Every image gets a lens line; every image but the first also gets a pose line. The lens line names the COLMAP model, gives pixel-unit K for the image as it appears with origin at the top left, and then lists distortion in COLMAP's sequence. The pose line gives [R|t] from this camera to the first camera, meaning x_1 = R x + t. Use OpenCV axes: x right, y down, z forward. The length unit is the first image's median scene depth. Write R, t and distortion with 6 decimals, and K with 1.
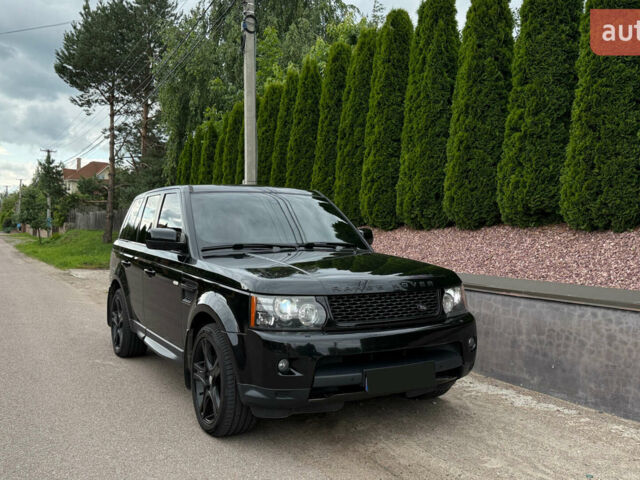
lens RADIAL K [[583.8, 0, 322.0], [0, 583.8, 242.0], [0, 0, 1]] dist [0.167348, -0.340061]
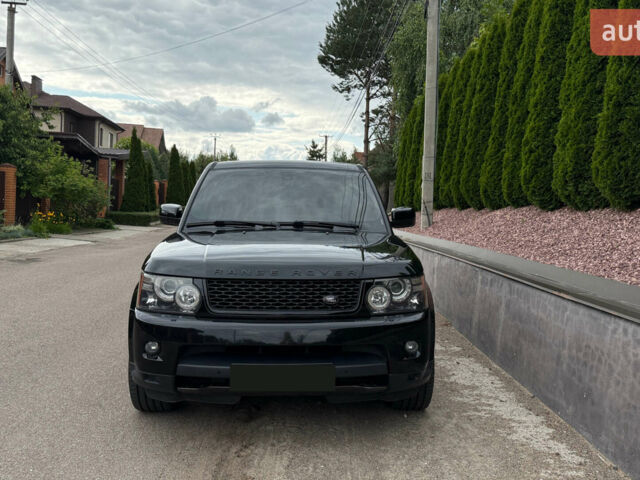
lens RADIAL K [[583.8, 0, 322.0], [0, 583.8, 242.0], [0, 0, 1]] dist [0.167348, -0.340061]
pose [[0.888903, 0.037834, -0.456530, 0.289553], [-0.021548, 0.998934, 0.040828, -0.003396], [0.457588, -0.026455, 0.888771, 0.131674]]
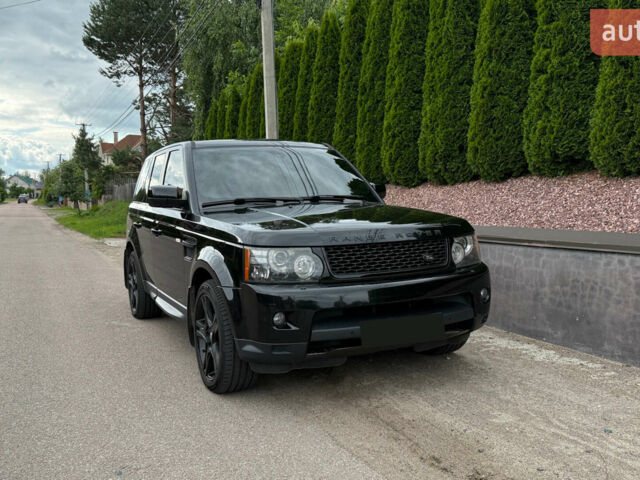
lens RADIAL K [[582.7, 0, 316.7], [0, 582.7, 241.0], [0, 0, 1]] dist [0.168263, -0.346472]
pose [[0.997196, -0.026358, -0.070042, 0.031187], [0.030197, 0.998067, 0.054326, 0.015319], [0.068474, -0.056288, 0.996064, 0.028766]]
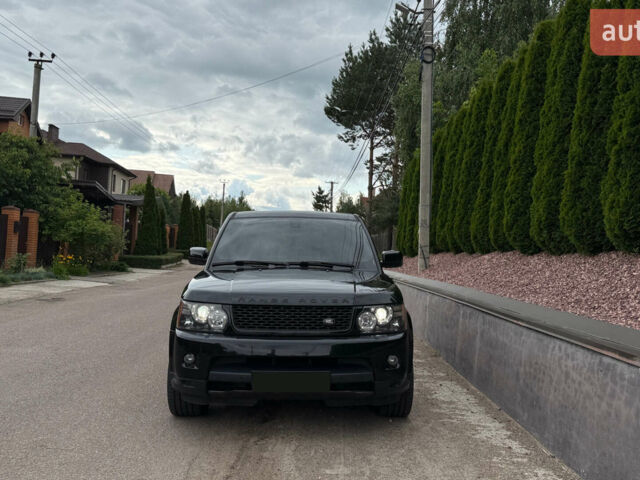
lens RADIAL K [[583.8, 0, 322.0], [0, 583.8, 242.0], [0, 0, 1]] dist [0.167348, -0.340061]
pose [[0.883916, 0.006641, -0.467599, 0.355240], [-0.025527, 0.999094, -0.034065, 0.000592], [0.466948, 0.042047, 0.883284, 0.016865]]
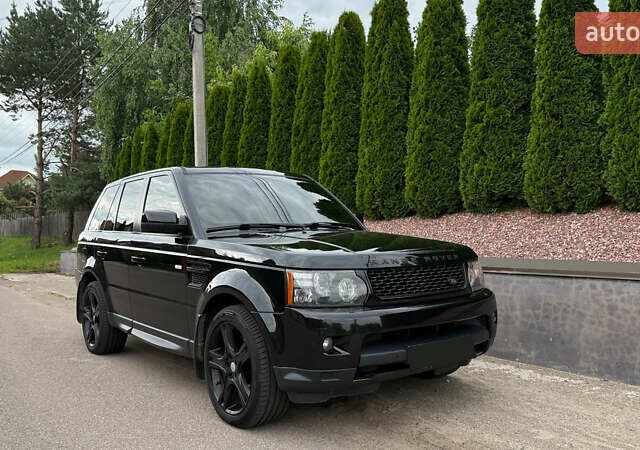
lens RADIAL K [[547.7, 0, 320.0], [0, 547.7, 229.9], [0, 0, 1]] dist [0.124509, -0.202586]
pose [[0.990313, -0.018794, 0.137572, -0.091618], [0.022587, 0.999405, -0.026063, 0.024479], [-0.137000, 0.028918, 0.990149, 0.064874]]
